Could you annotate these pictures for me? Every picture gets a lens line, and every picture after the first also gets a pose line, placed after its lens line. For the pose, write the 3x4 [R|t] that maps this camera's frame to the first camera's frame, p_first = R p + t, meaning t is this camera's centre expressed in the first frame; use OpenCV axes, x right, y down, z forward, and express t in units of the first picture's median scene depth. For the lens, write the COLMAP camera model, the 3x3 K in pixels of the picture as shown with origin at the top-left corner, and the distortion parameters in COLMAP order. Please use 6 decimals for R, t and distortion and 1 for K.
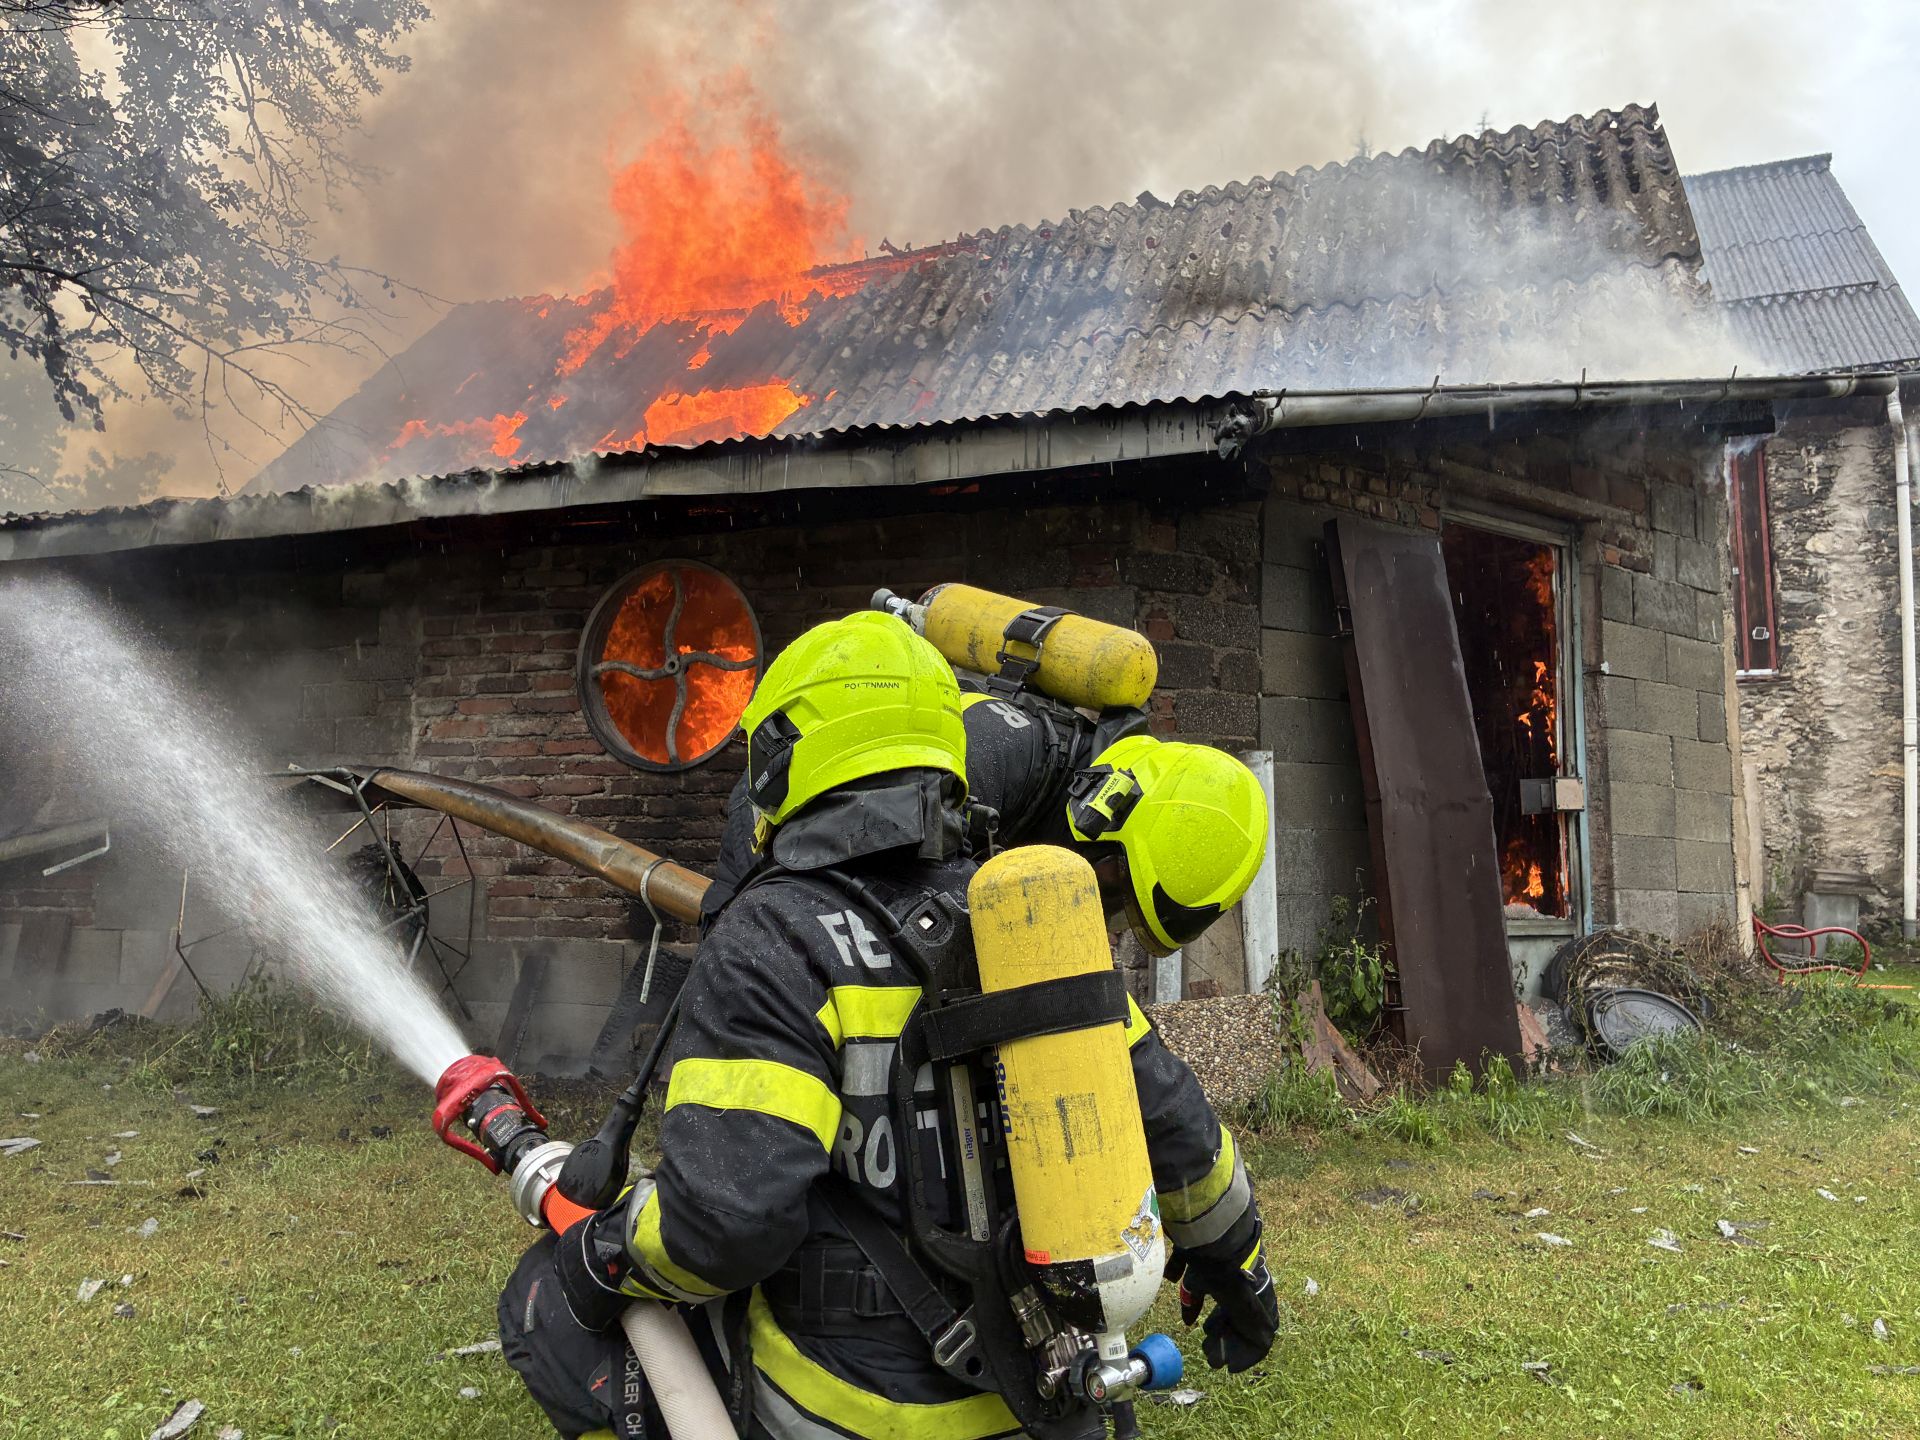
lens RADIAL K [[1464.6, 0, 1142.2], [0, 1464.6, 717.3], [0, 0, 1]] dist [0.040311, -0.038959]
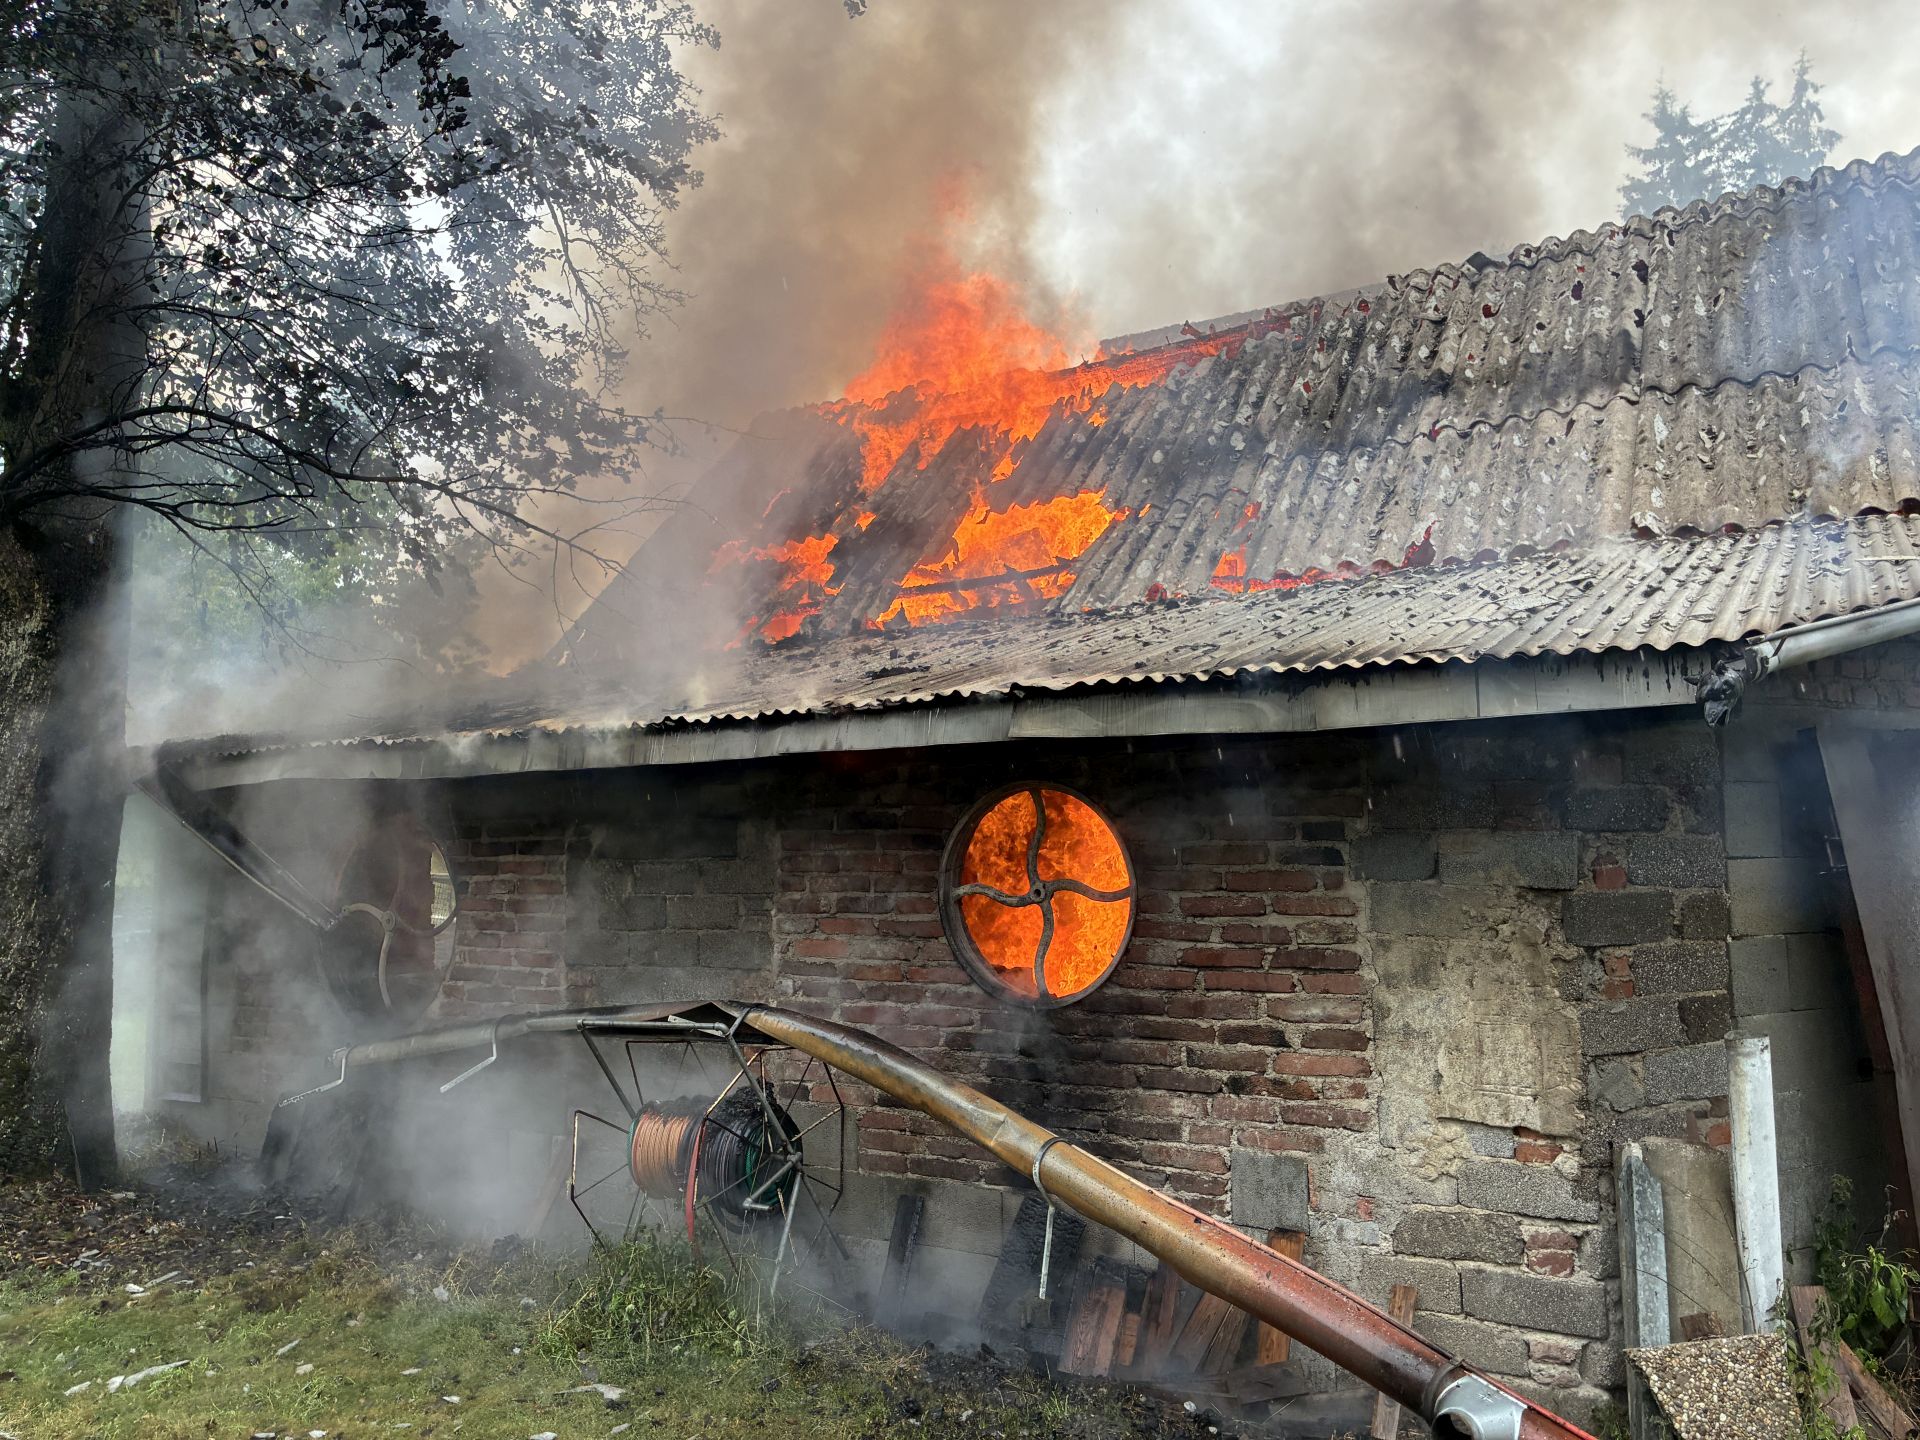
lens RADIAL K [[1449.6, 0, 1042.4], [0, 1449.6, 528.8], [0, 0, 1]] dist [0.069677, -0.117234]
pose [[0.980469, -0.052029, -0.189669, -0.103100], [0.049775, 0.998622, -0.016632, -0.196366], [0.190273, 0.006867, 0.981707, 0.075210]]
